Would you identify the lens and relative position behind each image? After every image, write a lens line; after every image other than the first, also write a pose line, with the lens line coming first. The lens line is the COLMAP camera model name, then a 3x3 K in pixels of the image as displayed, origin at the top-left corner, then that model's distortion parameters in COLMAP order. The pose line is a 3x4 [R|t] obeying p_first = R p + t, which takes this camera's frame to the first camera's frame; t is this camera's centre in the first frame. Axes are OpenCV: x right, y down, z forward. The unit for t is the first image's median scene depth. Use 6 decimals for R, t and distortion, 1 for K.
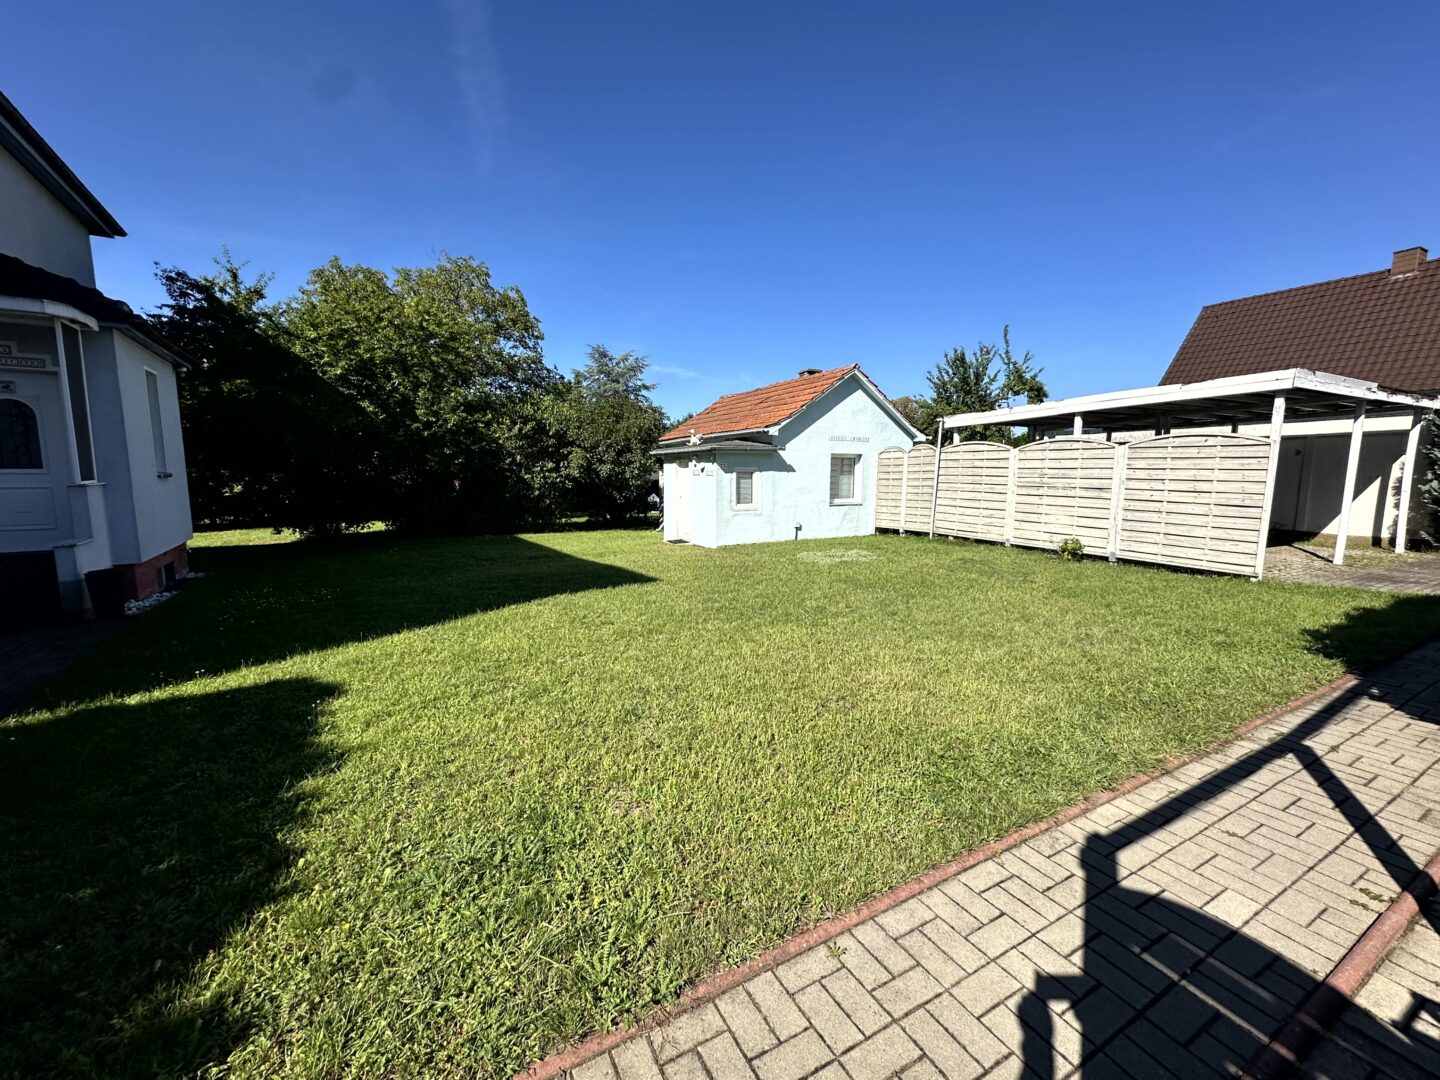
lens RADIAL K [[574.4, 0, 717.2], [0, 574.4, 543.5], [0, 0, 1]] dist [-0.008171, -0.000172]
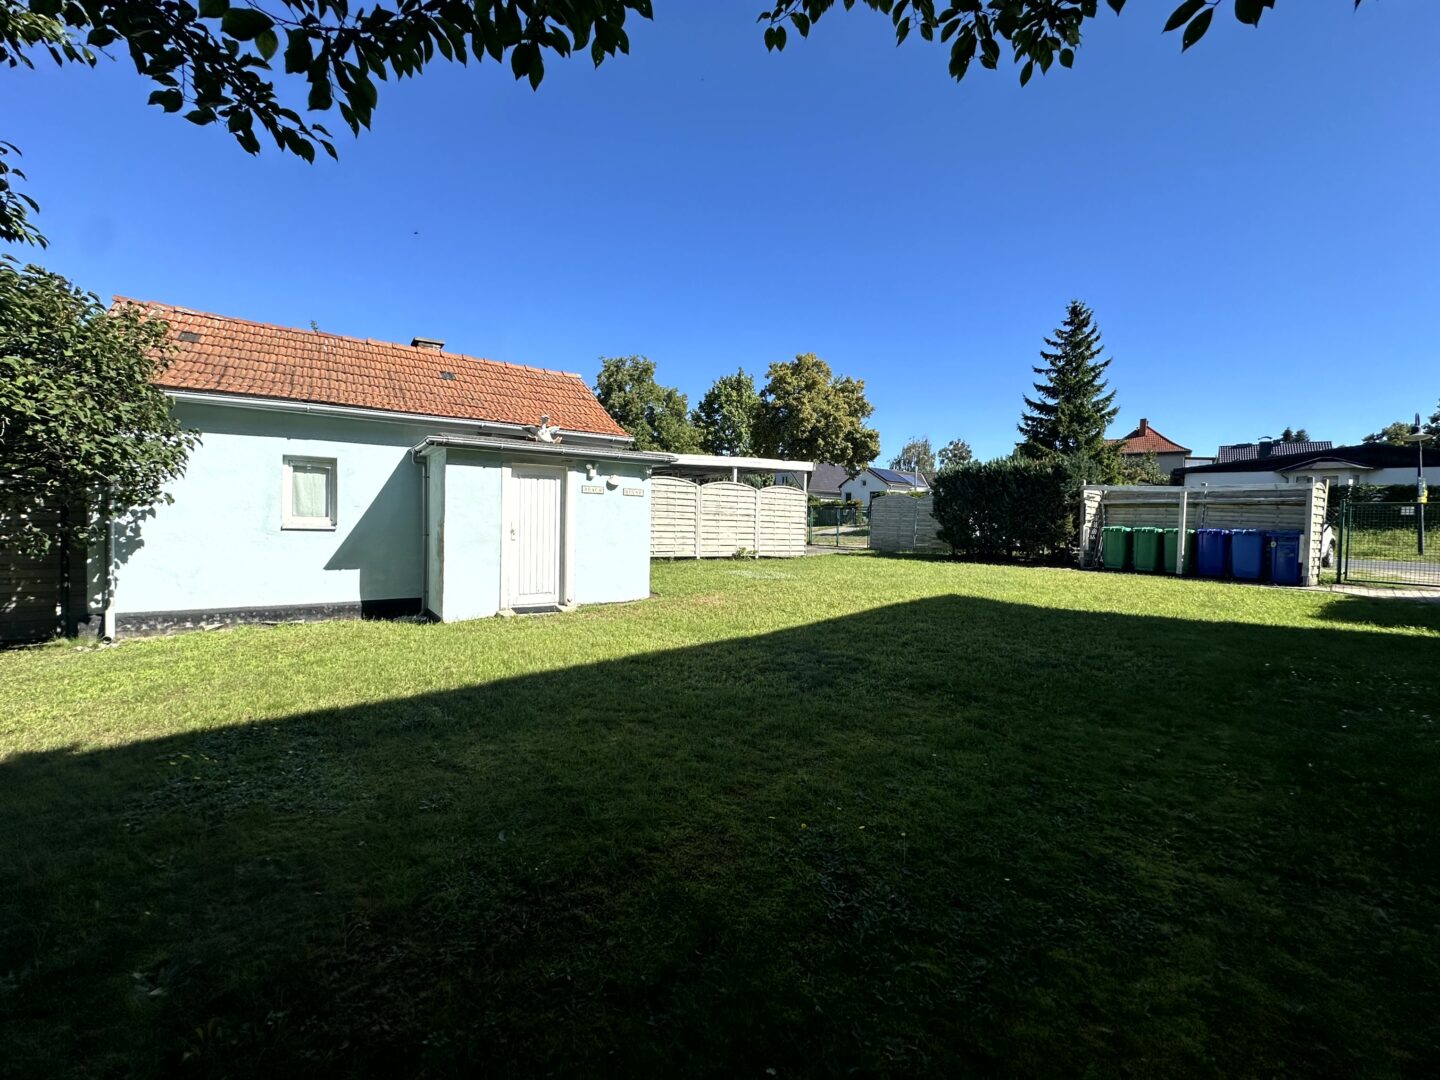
lens RADIAL K [[574.4, 0, 717.2], [0, 574.4, 543.5], [0, 0, 1]] dist [-0.008171, -0.000172]
pose [[-0.137672, -0.044362, 0.989484, -0.833570], [0.101161, 0.993143, 0.058601, -0.107155], [-0.985298, 0.108165, -0.132240, 1.163960]]
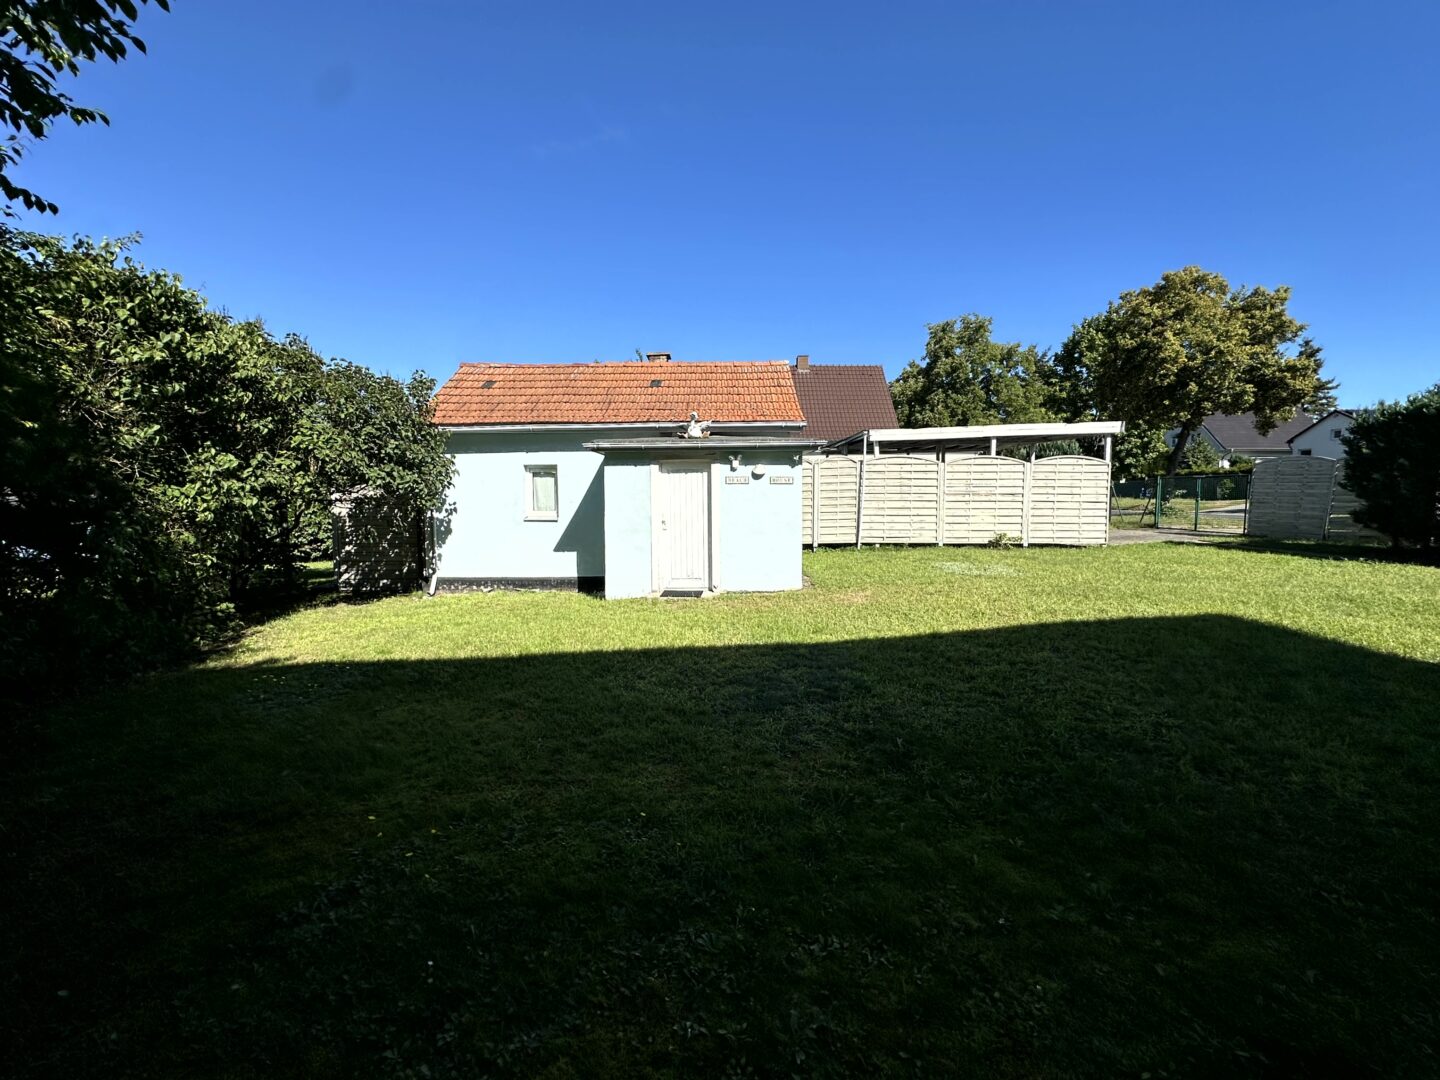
lens RADIAL K [[574.4, 0, 717.2], [0, 574.4, 543.5], [0, 0, 1]] dist [-0.008171, -0.000172]
pose [[0.457544, -0.080472, 0.885538, -0.760445], [0.117373, 0.992648, 0.029561, -0.091024], [-0.881406, 0.090413, 0.463625, 0.885853]]
